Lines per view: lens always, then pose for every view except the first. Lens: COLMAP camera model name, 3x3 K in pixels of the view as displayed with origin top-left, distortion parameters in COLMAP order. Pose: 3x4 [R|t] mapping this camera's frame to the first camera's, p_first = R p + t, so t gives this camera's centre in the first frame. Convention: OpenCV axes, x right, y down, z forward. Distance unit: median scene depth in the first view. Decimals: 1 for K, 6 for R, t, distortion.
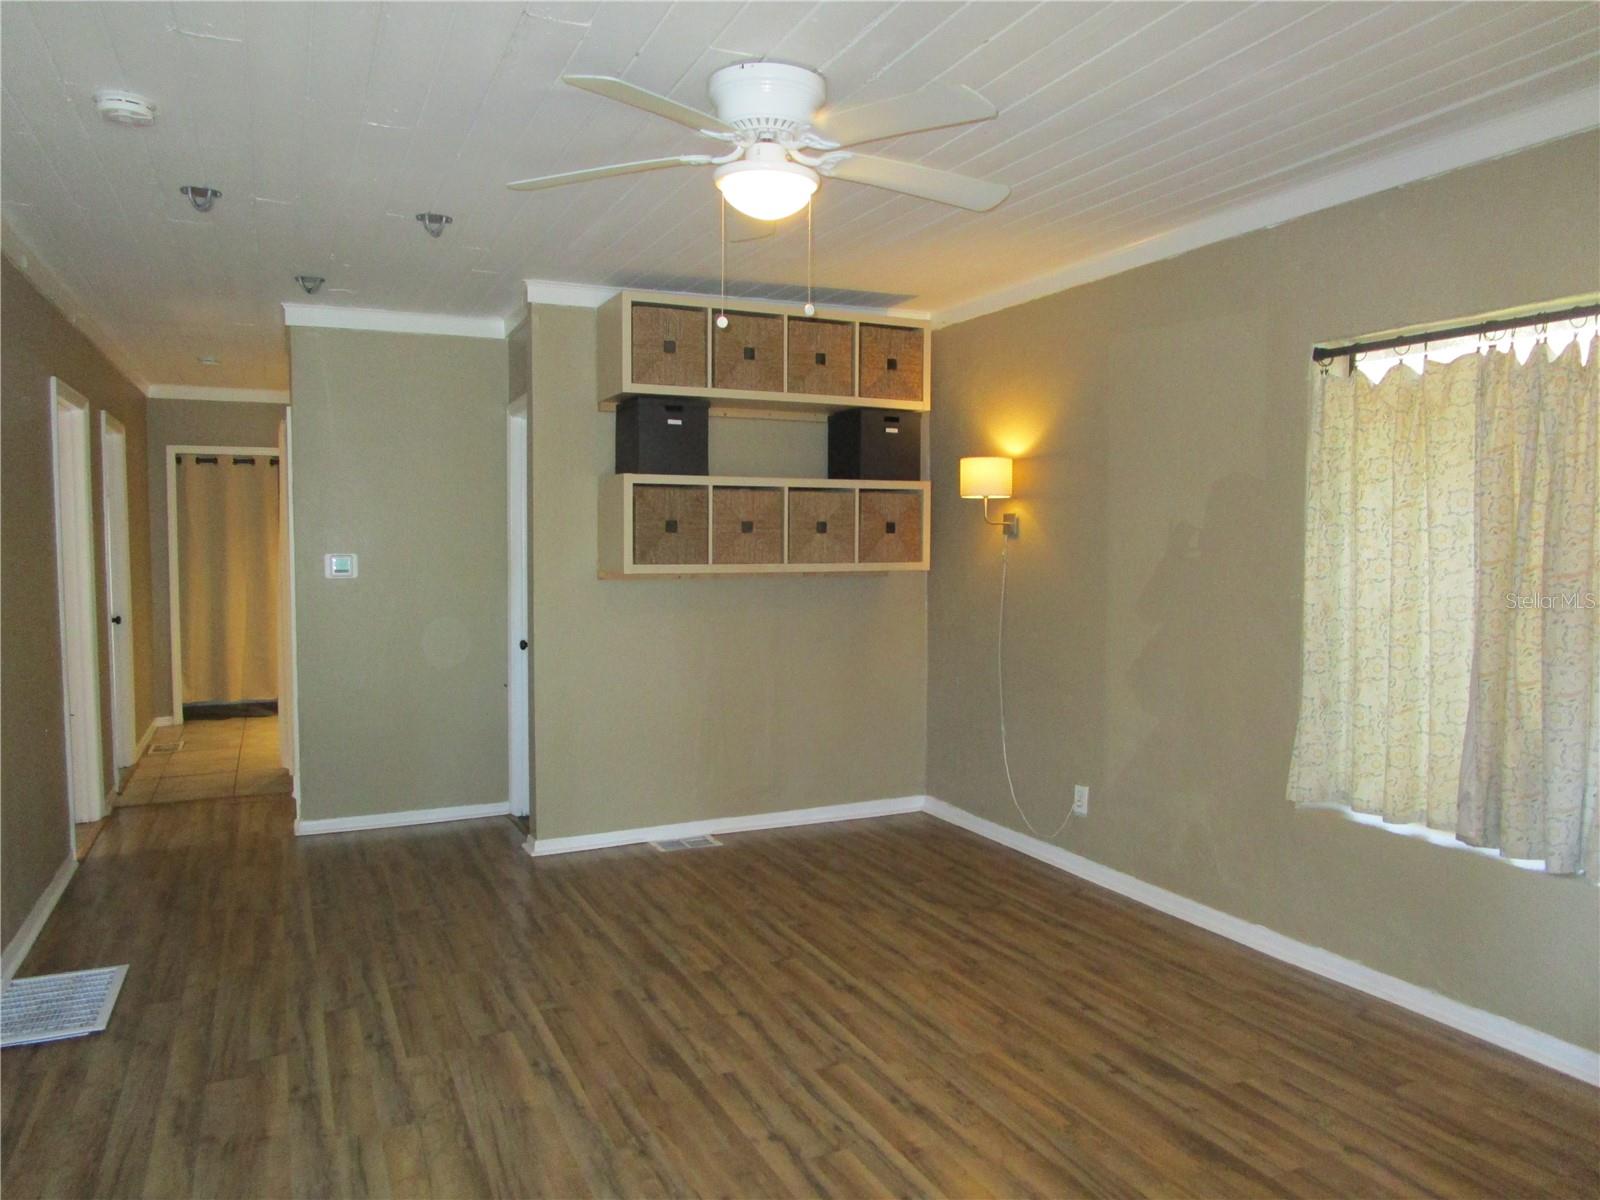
lens RADIAL K [[1149.5, 0, 797.7], [0, 1149.5, 596.5], [0, 0, 1]] dist [-0.020731, 0.008305]
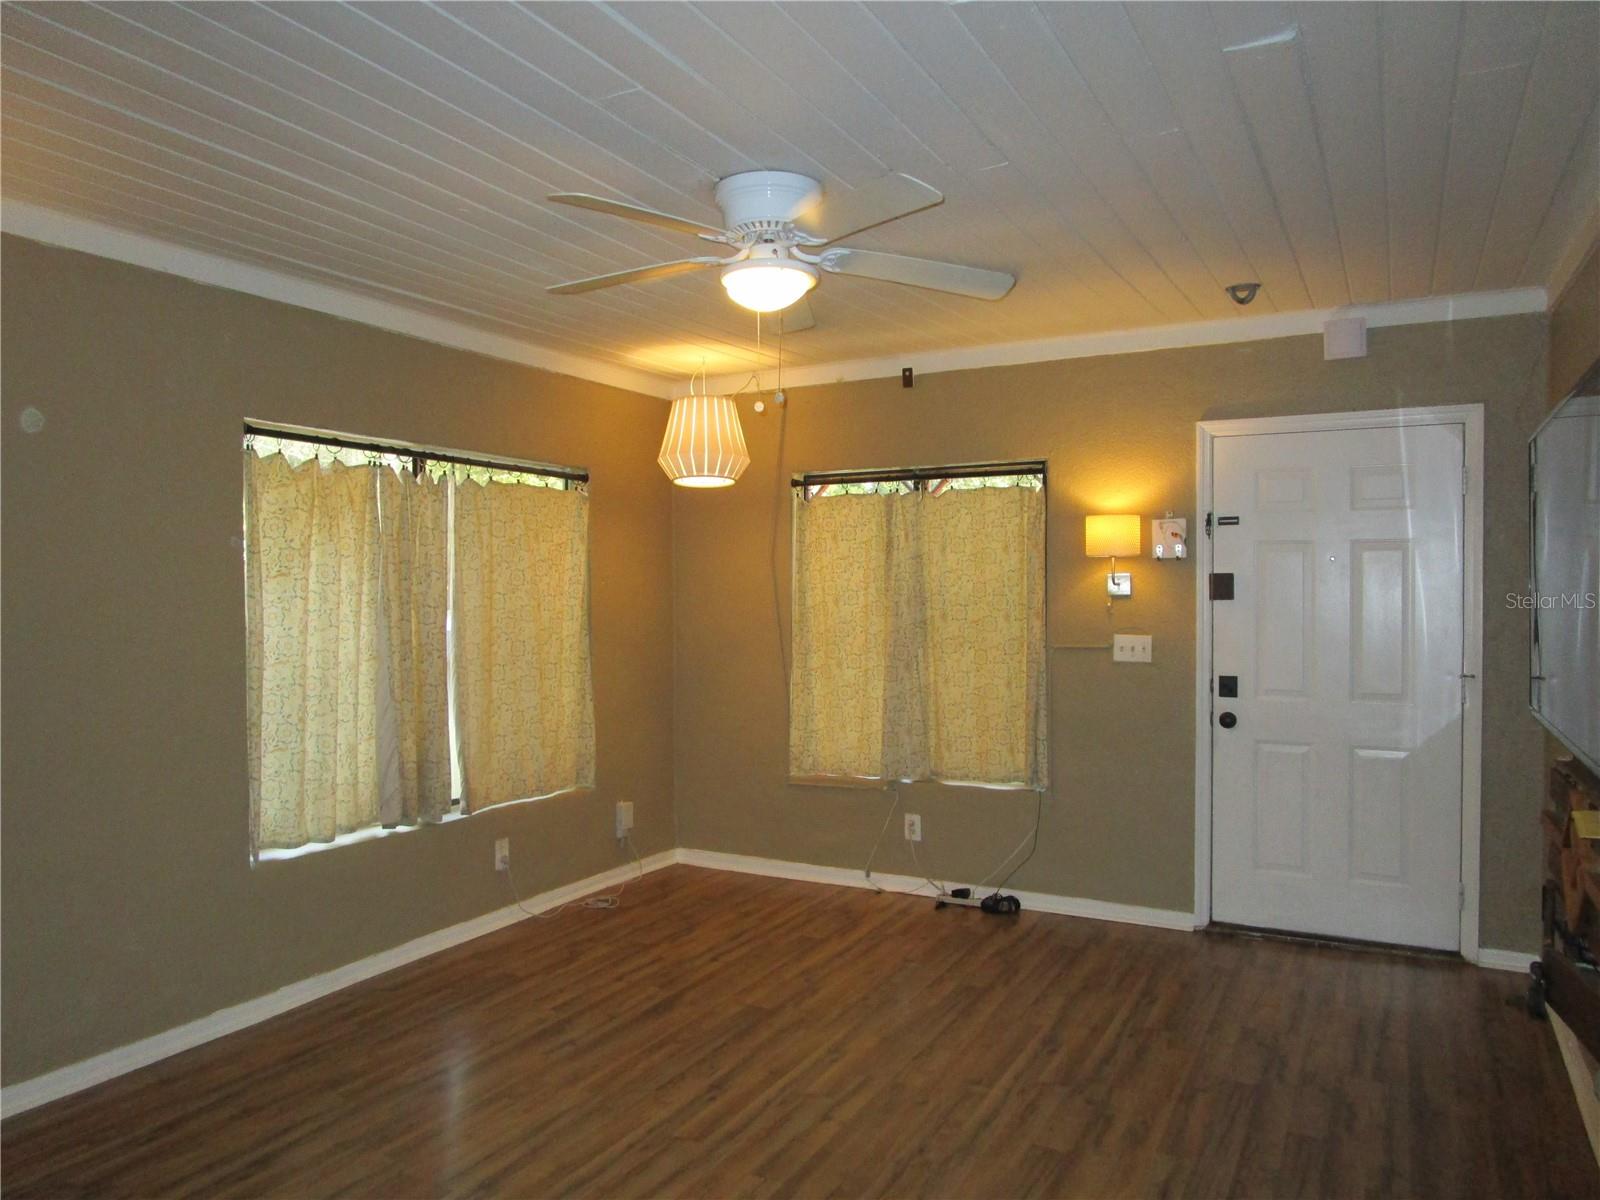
lens RADIAL K [[1149.5, 0, 788.8], [0, 1149.5, 598.6], [0, 0, 1]] dist [-0.020731, 0.008305]
pose [[-0.602133, -0.008984, 0.798346, -0.862006], [0.040109, 0.998334, 0.041486, -0.102606], [-0.797388, 0.057001, -0.600769, 1.580110]]
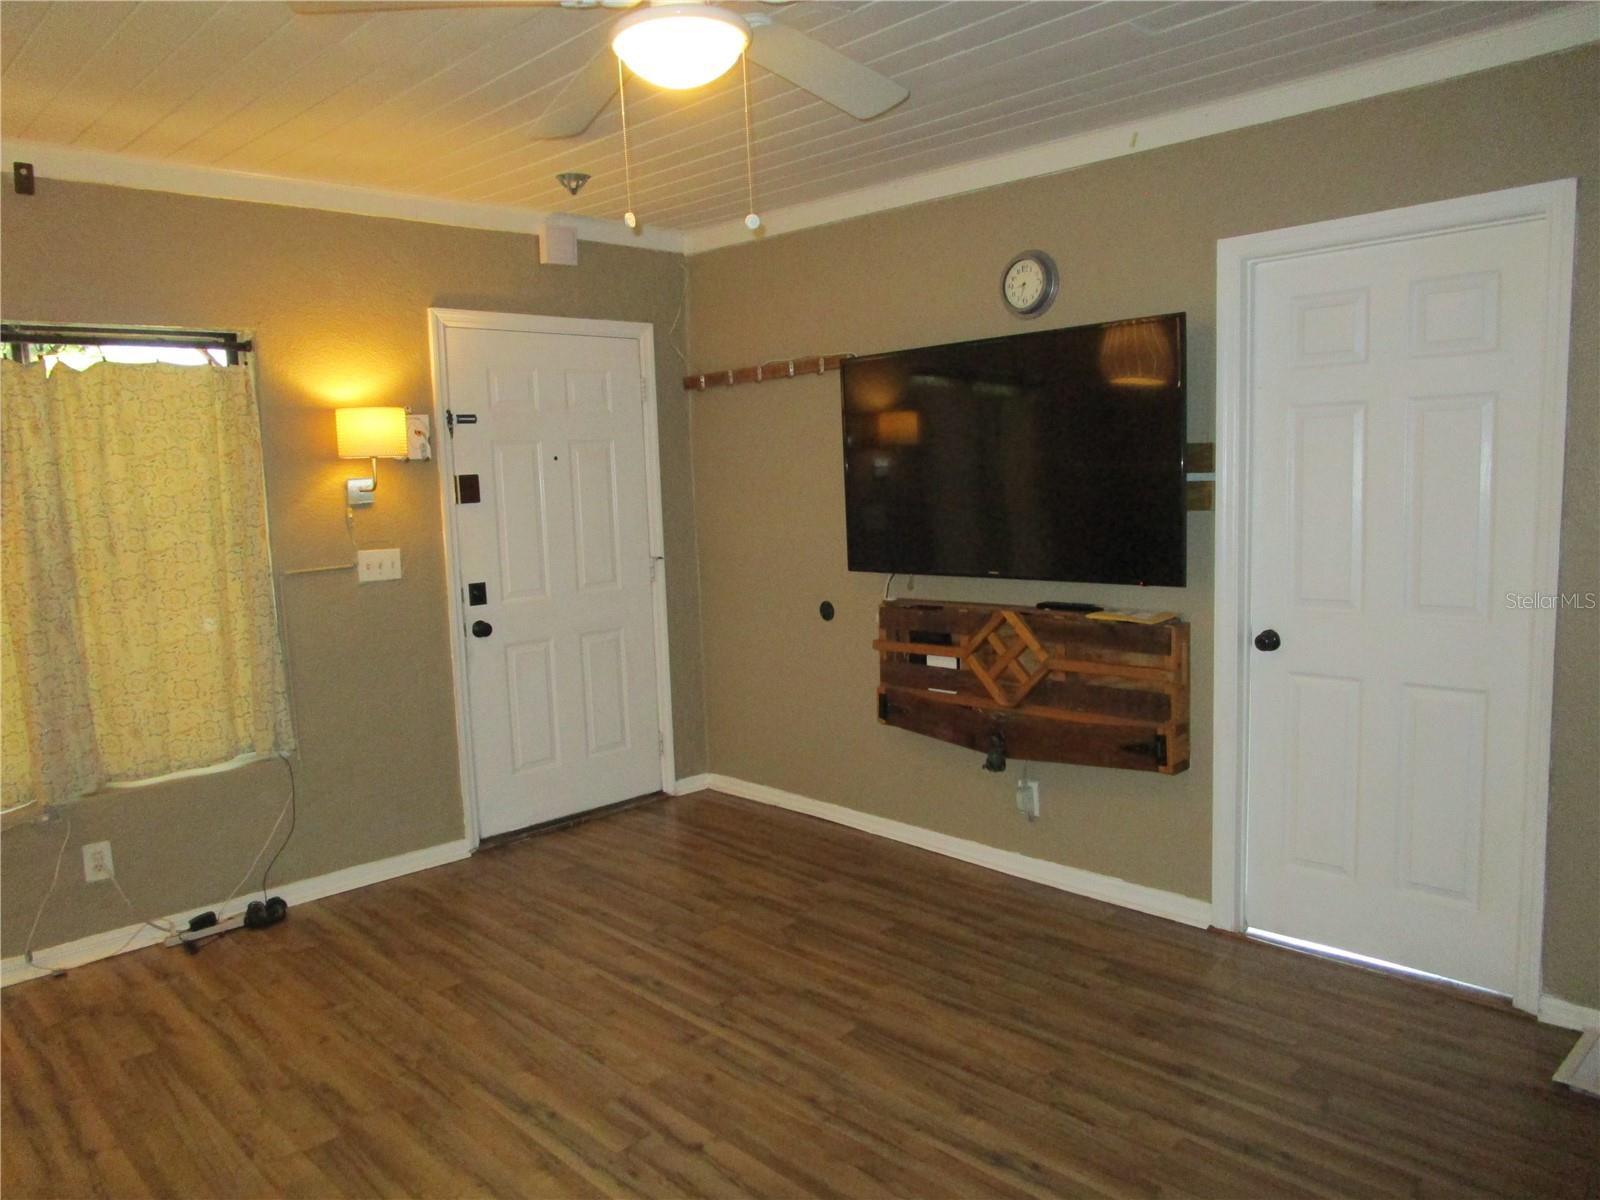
lens RADIAL K [[1149.5, 0, 789.6], [0, 1149.5, 604.8], [0, 0, 1]] dist [-0.020731, 0.008305]
pose [[-0.946010, 0.073796, -0.315626, 0.159640], [0.023488, 0.986786, 0.160317, -0.110823], [0.323286, 0.144248, -0.935243, 1.706894]]
